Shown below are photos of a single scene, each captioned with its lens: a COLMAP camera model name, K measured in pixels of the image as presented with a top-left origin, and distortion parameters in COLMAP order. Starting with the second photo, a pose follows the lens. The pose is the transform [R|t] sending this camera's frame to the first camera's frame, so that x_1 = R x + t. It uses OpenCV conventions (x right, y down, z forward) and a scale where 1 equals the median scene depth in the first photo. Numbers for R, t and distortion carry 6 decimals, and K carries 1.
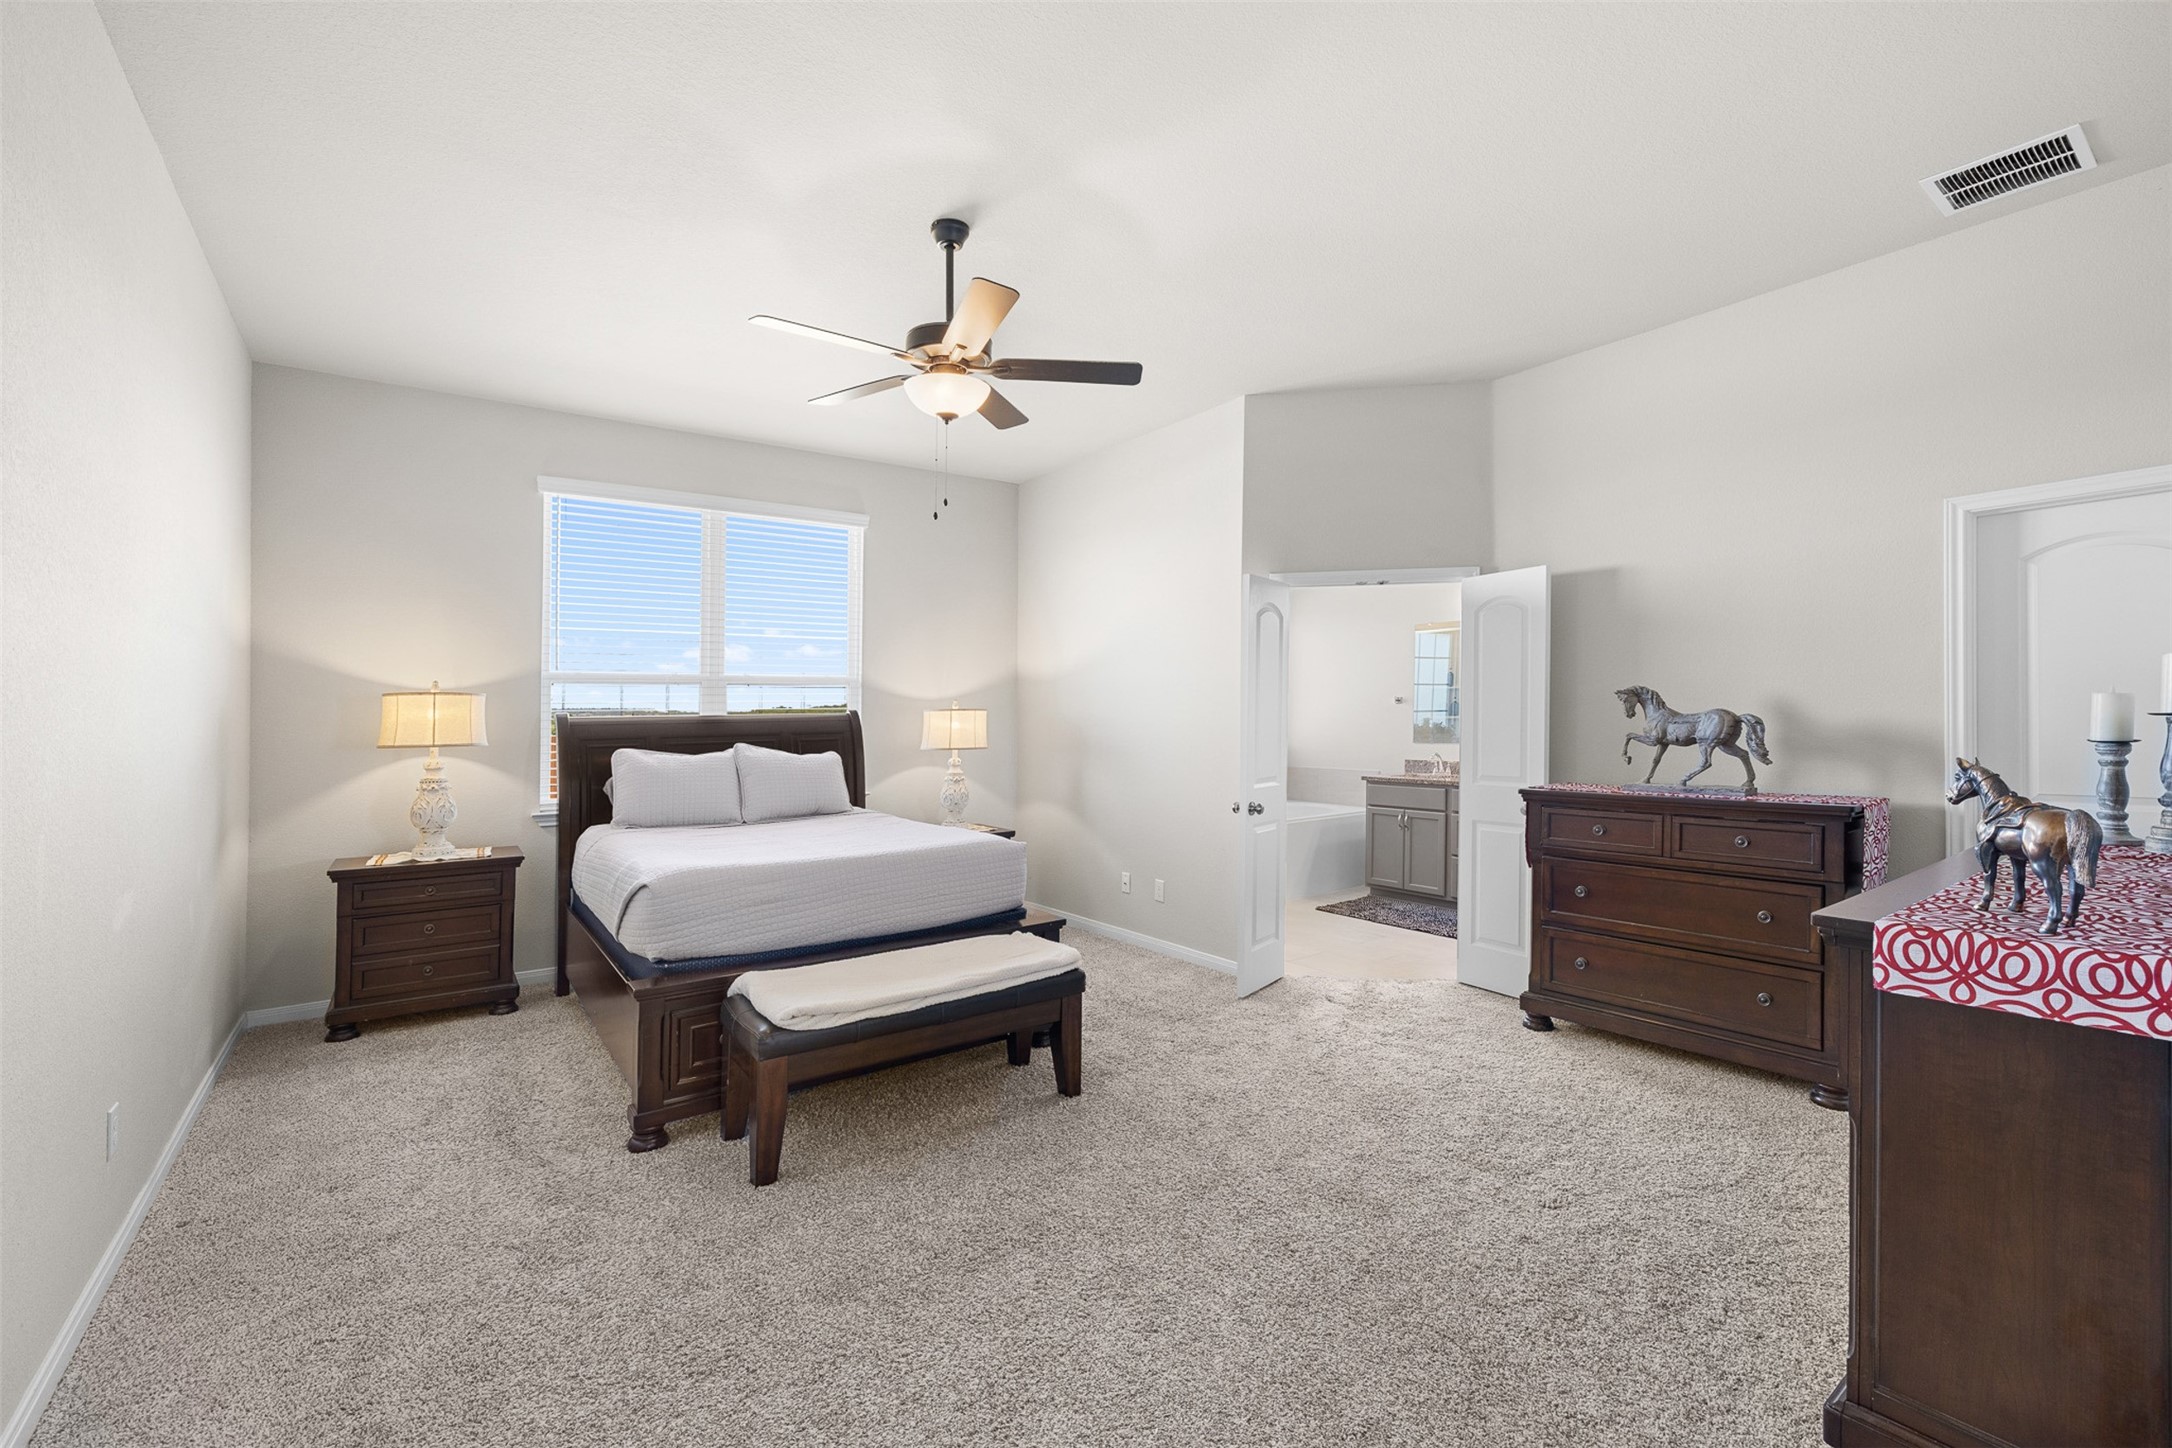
lens RADIAL K [[911.6, 0, 1083.8], [0, 911.6, 720.0], [0, 0, 1]] dist [0.003274, 0.000182]
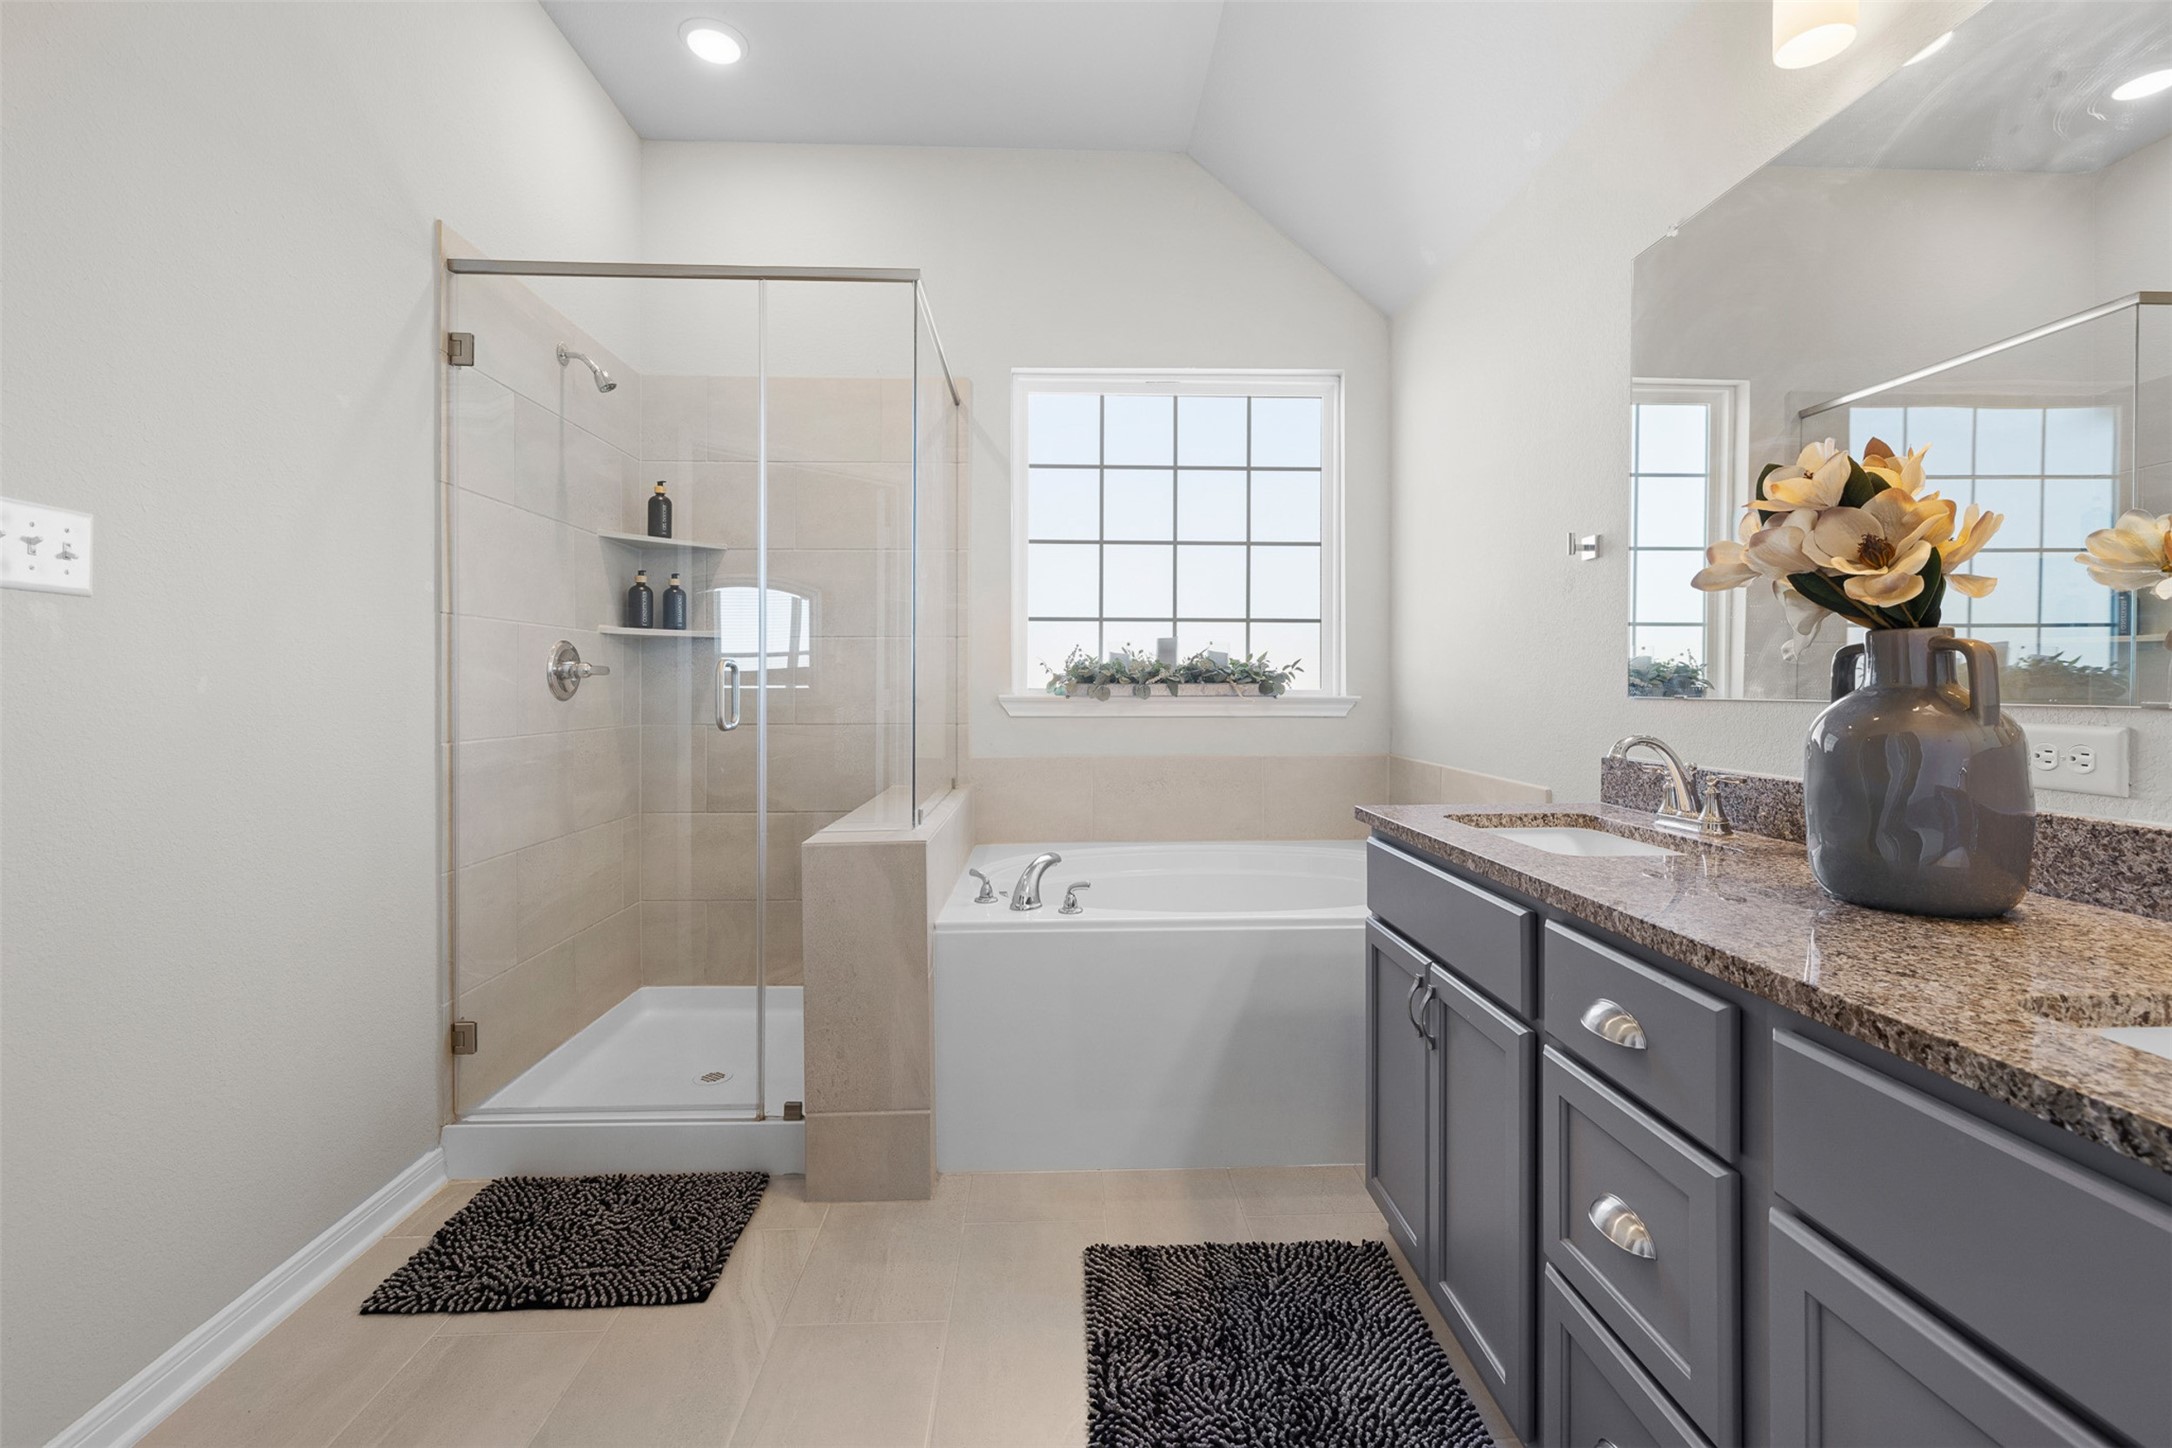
lens RADIAL K [[933.7, 0, 1083.2], [0, 933.7, 701.8], [0, 0, 1]] dist [-0.000349, -0.000346]
pose [[0.831967, 0.009883, -0.554738, 0.762339], [-0.003173, 0.999910, 0.013056, 0.046506], [0.554817, -0.009102, 0.831923, 1.365926]]
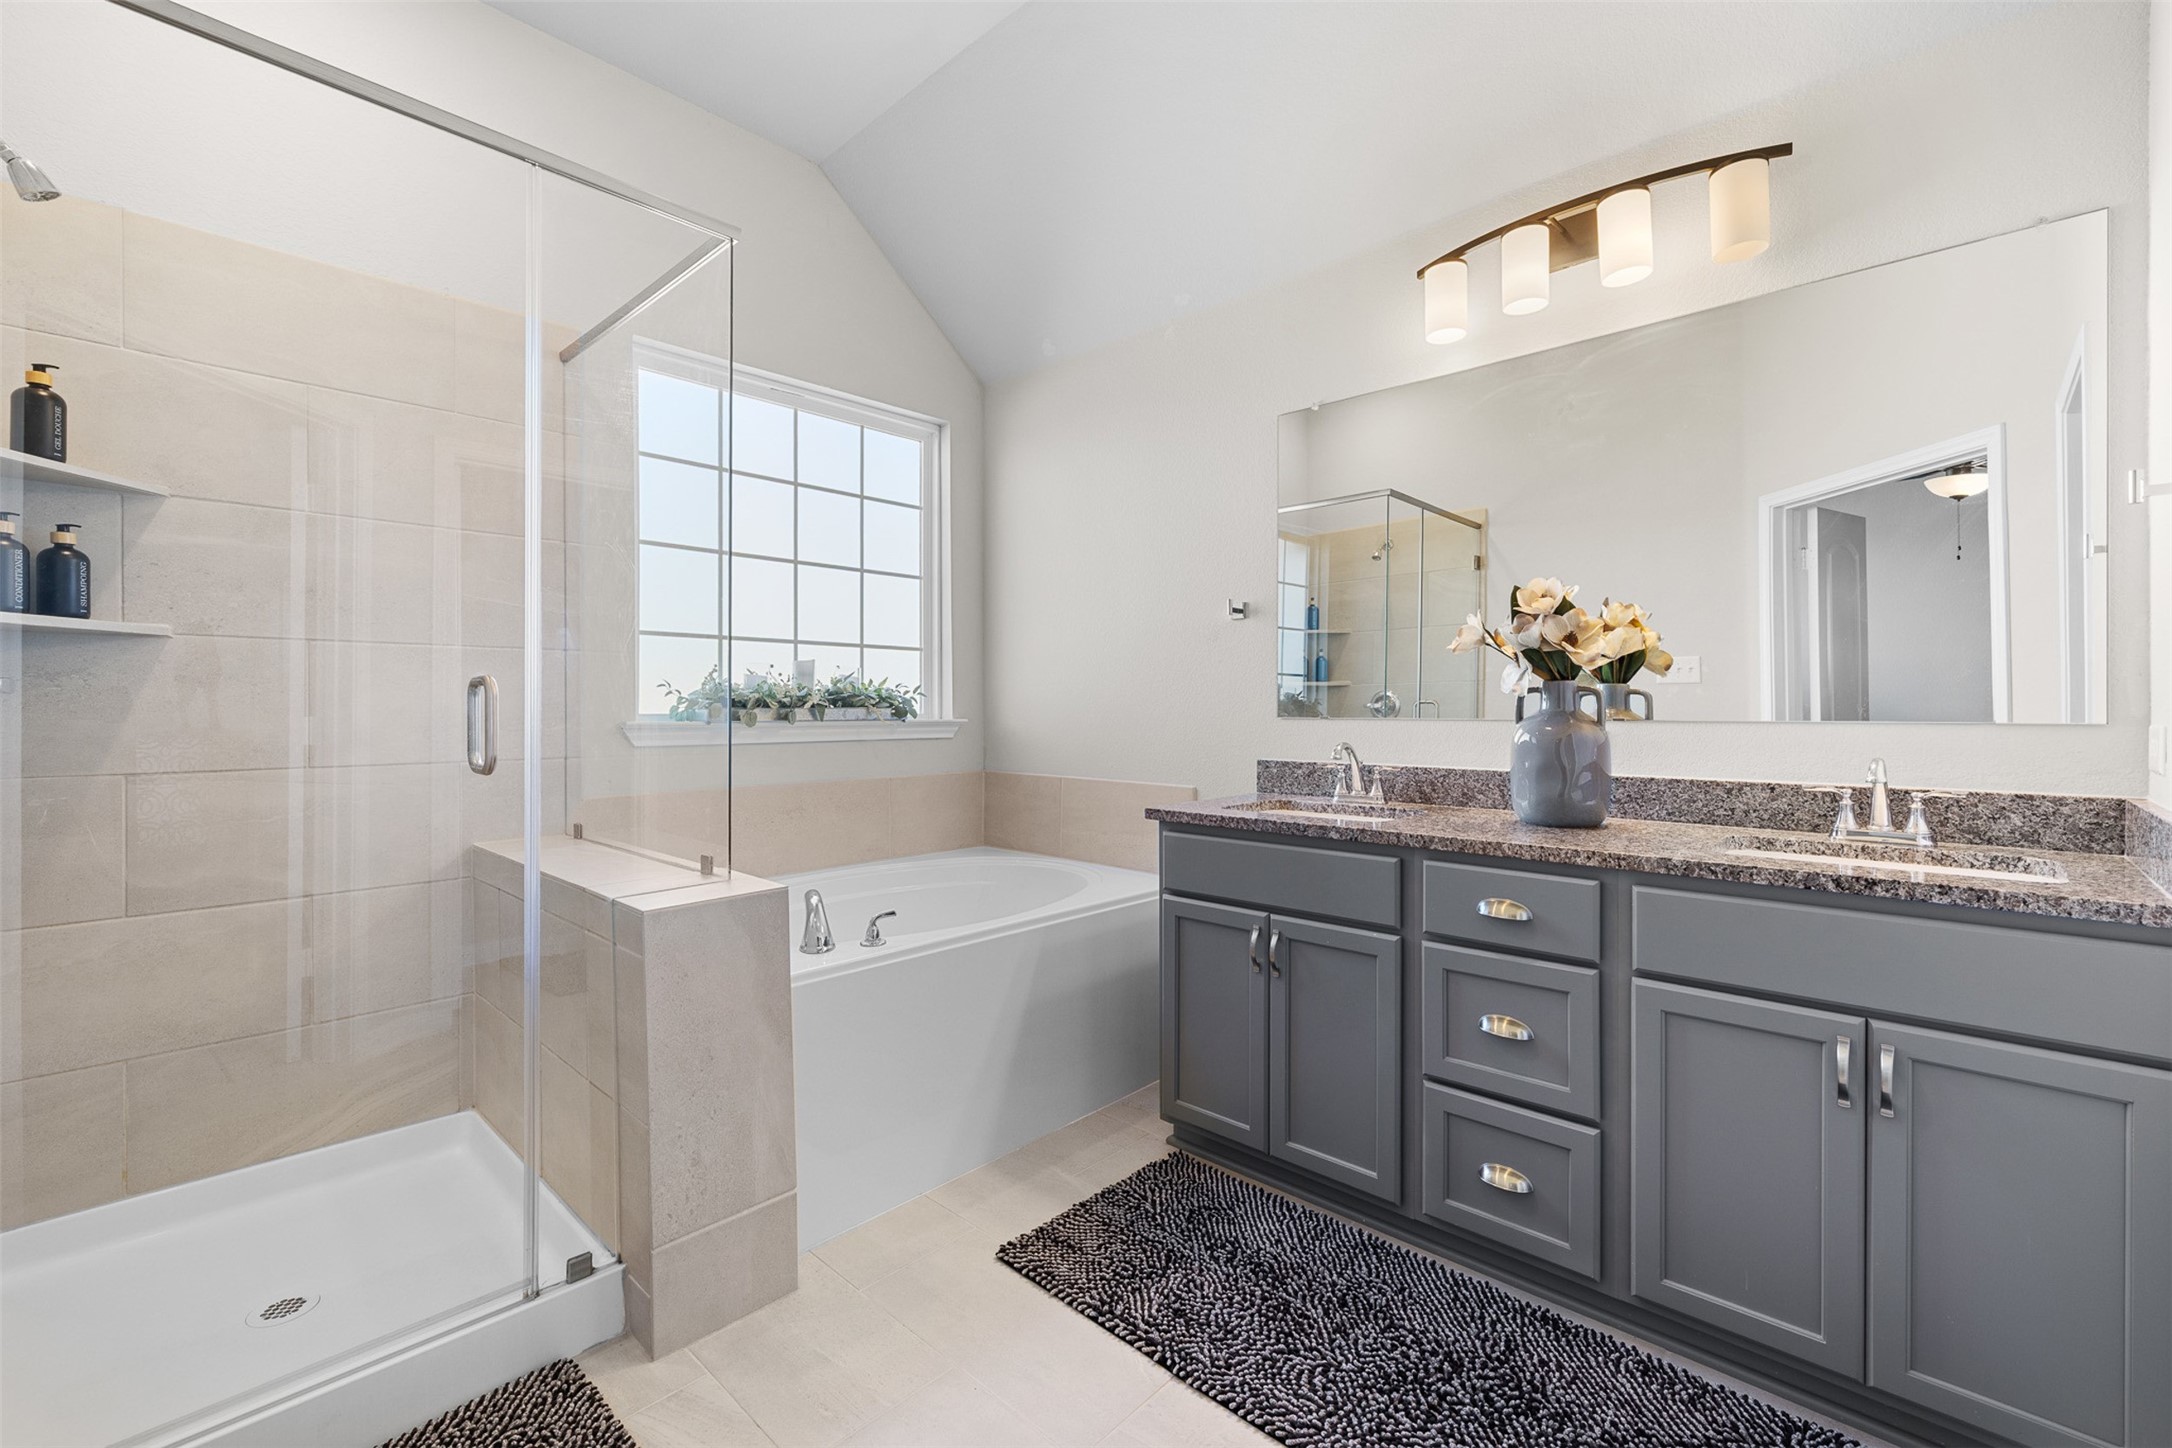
lens RADIAL K [[931.2, 0, 1086.0], [0, 931.2, 724.0], [0, 0, 1]] dist [-0.001459, -0.000280]
pose [[0.980003, -0.003612, 0.198951, 0.403837], [0.001315, 0.999931, 0.011676, 0.045768], [-0.198979, -0.011181, 0.979940, 1.256378]]
